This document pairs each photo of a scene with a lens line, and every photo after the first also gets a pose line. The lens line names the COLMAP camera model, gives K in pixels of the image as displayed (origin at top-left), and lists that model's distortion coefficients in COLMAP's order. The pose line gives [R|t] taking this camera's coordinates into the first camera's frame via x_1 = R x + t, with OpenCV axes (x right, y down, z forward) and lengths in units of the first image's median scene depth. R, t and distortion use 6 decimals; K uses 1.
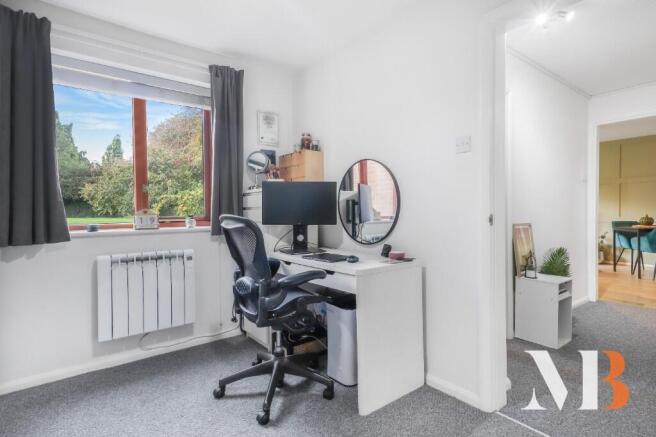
lens RADIAL K [[350.0, 0, 327.3], [0, 350.0, 217.8], [0, 0, 1]] dist [-0.015478, 0.011623]
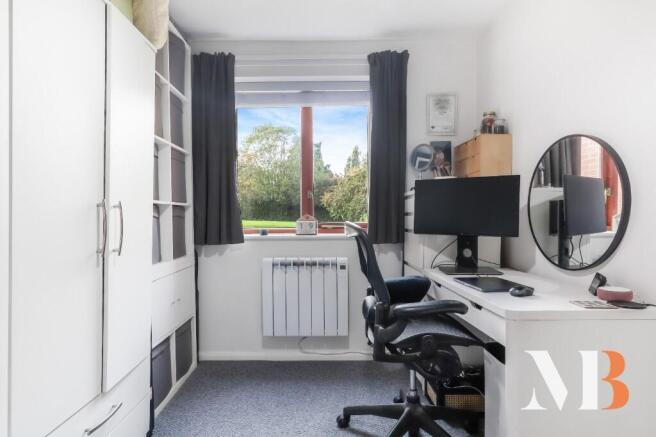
lens RADIAL K [[362.2, 0, 329.8], [0, 362.2, 228.3], [0, 0, 1]] dist [-0.021389, 0.009572]
pose [[0.765593, 0.022360, -0.642937, 0.207753], [-0.014222, 0.999740, 0.017835, -0.005460], [0.643168, -0.004510, 0.765712, 0.234963]]
